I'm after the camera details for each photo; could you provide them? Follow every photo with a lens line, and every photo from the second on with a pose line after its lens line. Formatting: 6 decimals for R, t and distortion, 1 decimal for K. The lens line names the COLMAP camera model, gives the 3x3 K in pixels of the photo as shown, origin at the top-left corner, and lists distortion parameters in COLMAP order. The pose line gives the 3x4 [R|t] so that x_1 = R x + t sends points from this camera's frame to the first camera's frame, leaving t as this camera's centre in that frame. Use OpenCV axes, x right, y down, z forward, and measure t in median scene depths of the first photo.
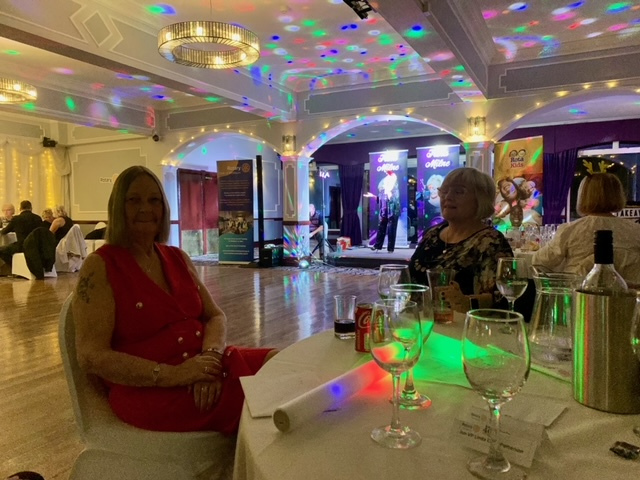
lens RADIAL K [[456.4, 0, 320.0], [0, 456.4, 240.0], [0, 0, 1]] dist [-0.007313, -0.010187]
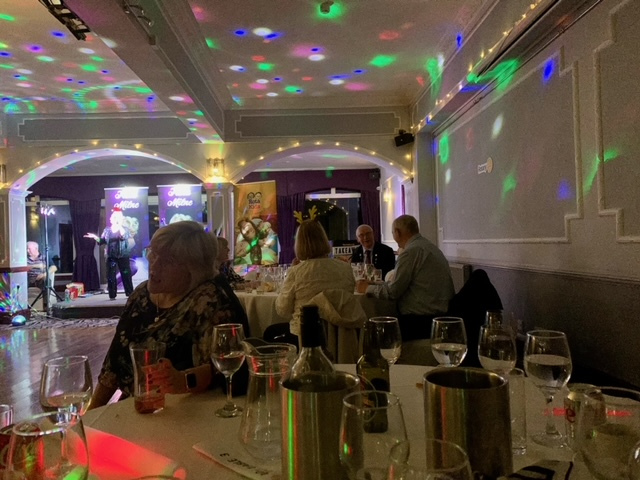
lens RADIAL K [[456.4, 0, 320.0], [0, 456.4, 240.0], [0, 0, 1]] dist [-0.007313, -0.010187]
pose [[0.859256, -0.015045, 0.511324, 0.016121], [0.056549, 0.996235, -0.065714, -0.006687], [-0.508410, 0.085380, 0.856872, 0.018950]]
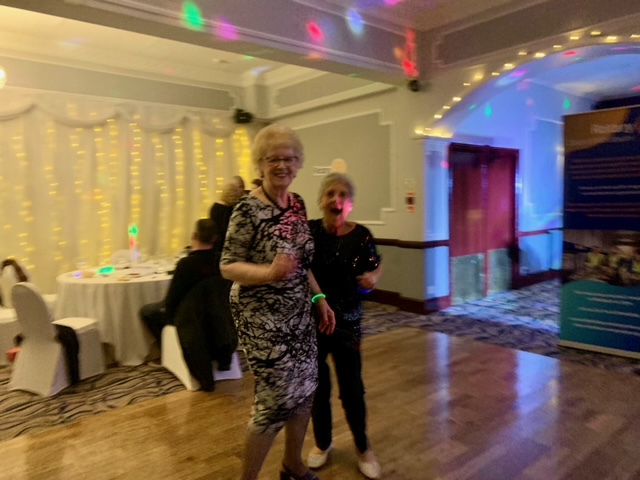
lens RADIAL K [[456.4, 0, 320.0], [0, 456.4, 240.0], [0, 0, 1]] dist [-0.007313, -0.010187]
pose [[0.918467, 0.019399, -0.395021, -0.324660], [-0.008622, 0.999541, 0.029040, -0.078361], [0.395403, -0.023266, 0.918213, 0.613931]]
